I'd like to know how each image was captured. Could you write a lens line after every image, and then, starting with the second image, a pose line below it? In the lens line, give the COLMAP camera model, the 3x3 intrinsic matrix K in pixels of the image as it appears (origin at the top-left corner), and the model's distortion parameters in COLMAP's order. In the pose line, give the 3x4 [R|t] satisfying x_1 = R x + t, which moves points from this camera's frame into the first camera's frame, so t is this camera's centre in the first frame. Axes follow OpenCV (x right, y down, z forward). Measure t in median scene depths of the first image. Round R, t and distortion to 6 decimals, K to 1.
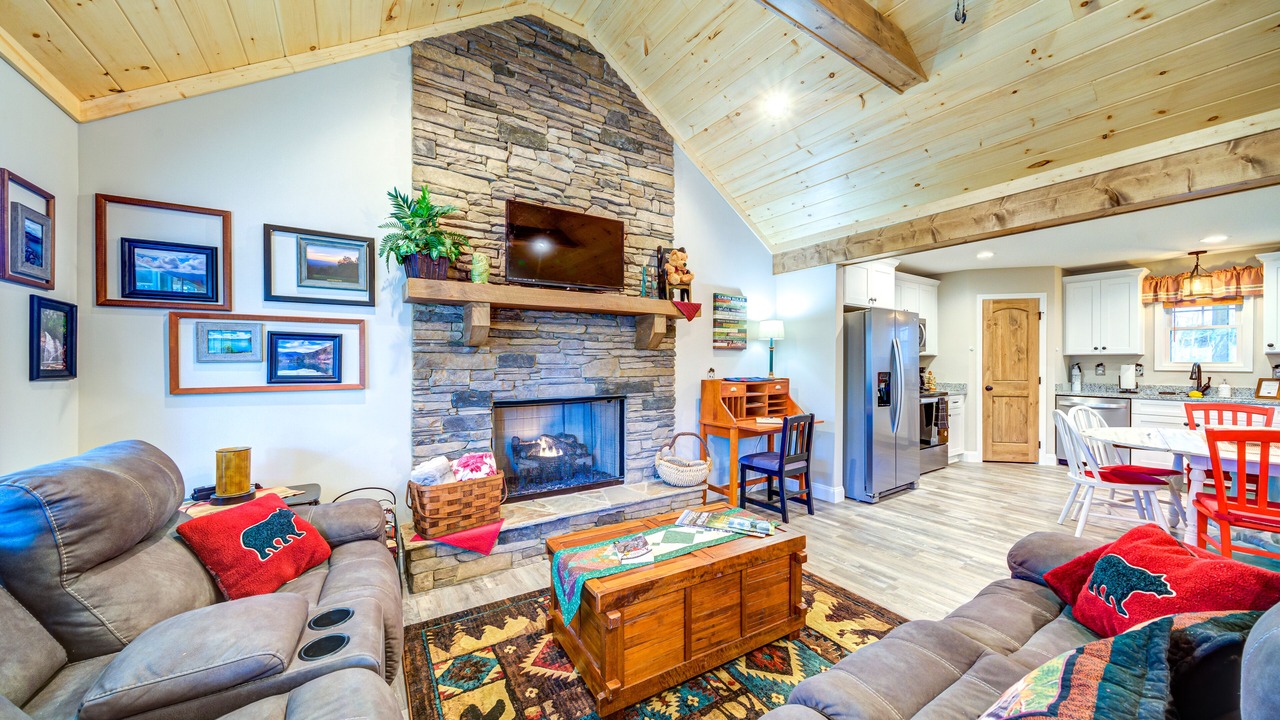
lens RADIAL K [[435.9, 0, 624.1], [0, 435.9, 362.0], [0, 0, 1]] dist [-0.037232, 0.020038]
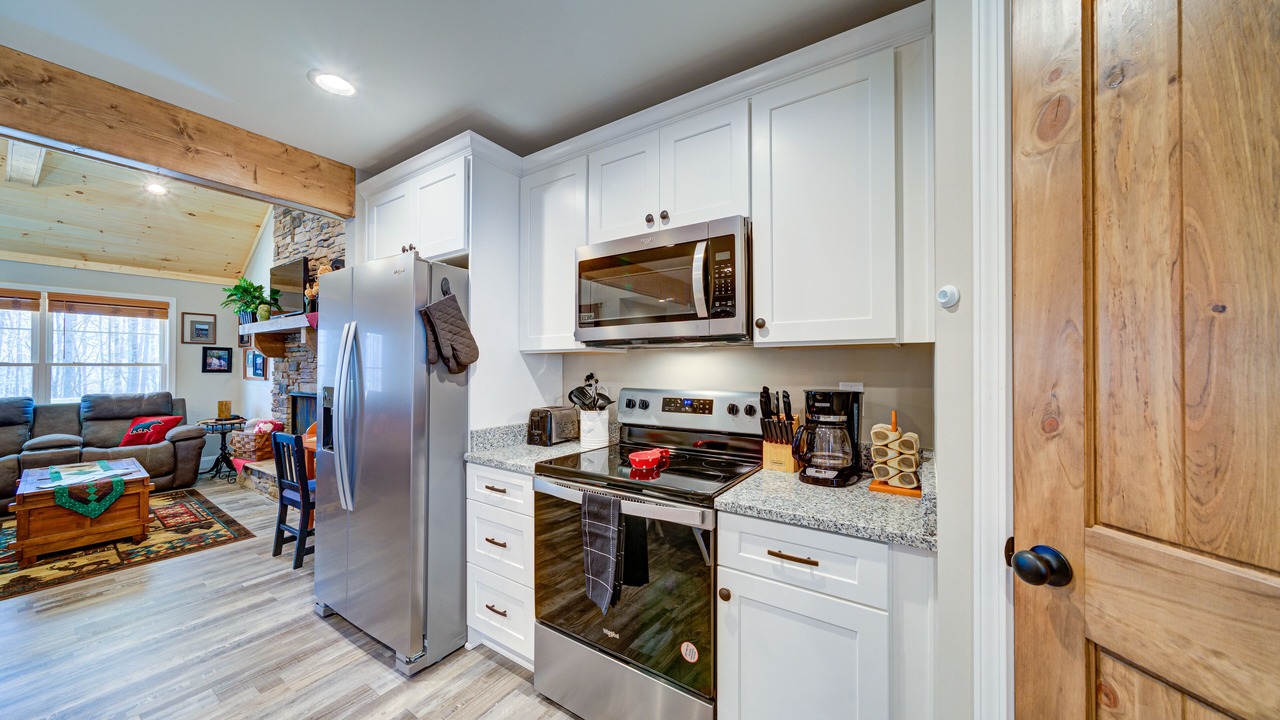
lens RADIAL K [[437.2, 0, 640.0], [0, 437.2, 360.0], [0, 0, 1]] dist [0.007401, 0.000104]
pose [[0.403266, -0.012792, -0.914993, 1.840209], [-0.001796, 0.999889, -0.014770, -0.005816], [0.915081, 0.007599, 0.403198, 1.629904]]
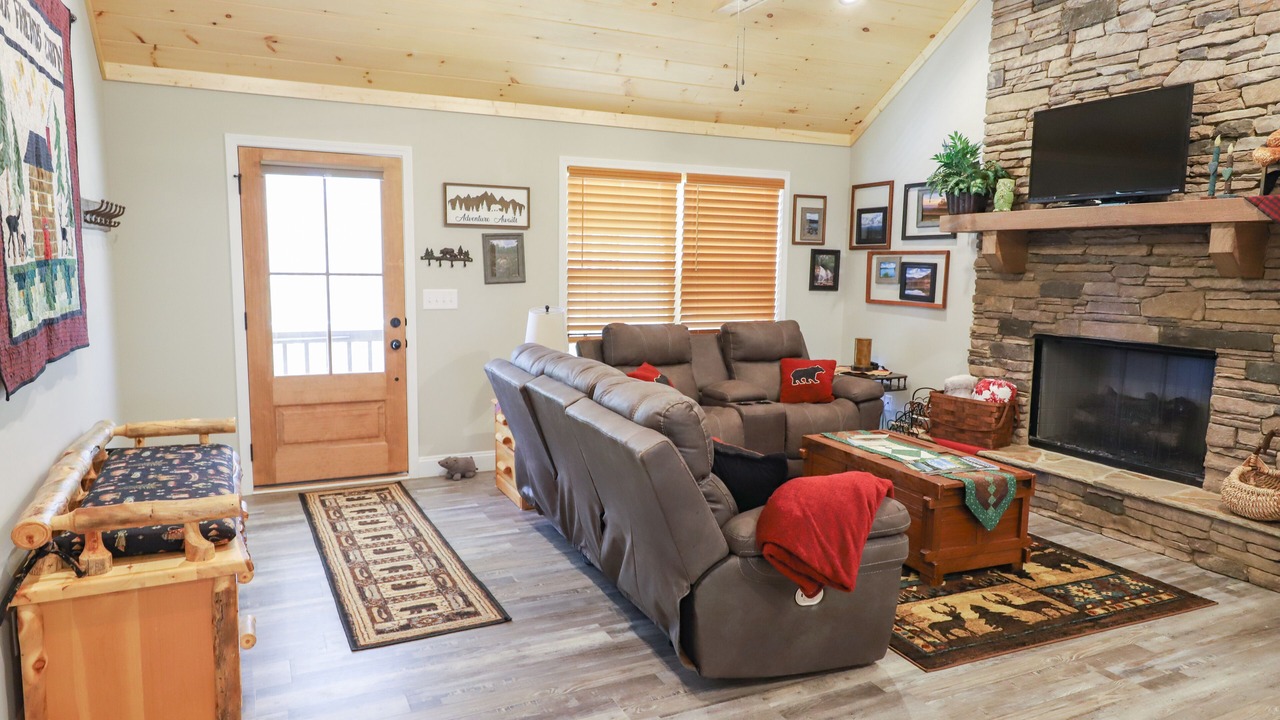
lens RADIAL K [[830.5, 0, 640.0], [0, 830.5, 360.0], [0, 0, 1]] dist [0.009361, 0.003668]
pose [[-0.111952, 0.115265, -0.987006, 1.635340], [-0.016453, 0.992899, 0.117819, -0.049945], [0.993577, 0.029430, -0.109261, 0.382376]]
